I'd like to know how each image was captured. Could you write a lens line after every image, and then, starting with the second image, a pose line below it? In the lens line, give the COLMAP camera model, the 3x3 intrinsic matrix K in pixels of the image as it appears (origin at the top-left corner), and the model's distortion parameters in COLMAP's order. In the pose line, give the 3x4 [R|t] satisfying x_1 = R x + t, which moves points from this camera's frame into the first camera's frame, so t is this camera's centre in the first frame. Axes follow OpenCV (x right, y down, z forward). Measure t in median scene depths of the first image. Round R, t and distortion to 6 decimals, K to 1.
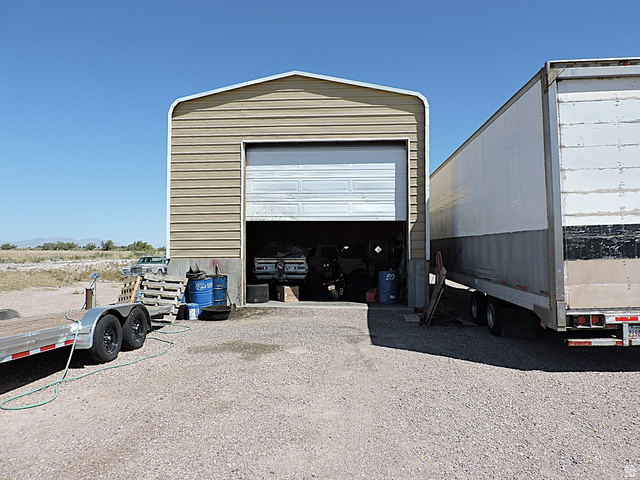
lens RADIAL K [[454.9, 0, 319.6], [0, 454.9, 239.4], [0, 0, 1]] dist [-0.020706, 0.001858]
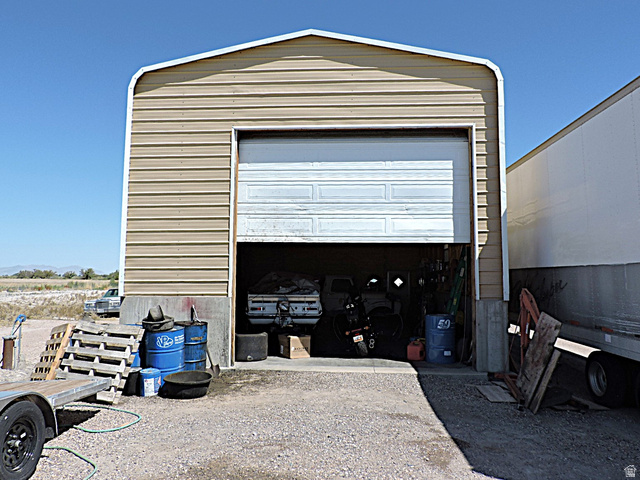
lens RADIAL K [[454.9, 0, 321.1], [0, 454.9, 241.4], [0, 0, 1]] dist [-0.020706, 0.001858]
pose [[0.999625, 0.007666, 0.026288, -0.052450], [-0.006064, 0.998150, -0.060498, -0.000431], [-0.026703, 0.060316, 0.997822, 0.310377]]
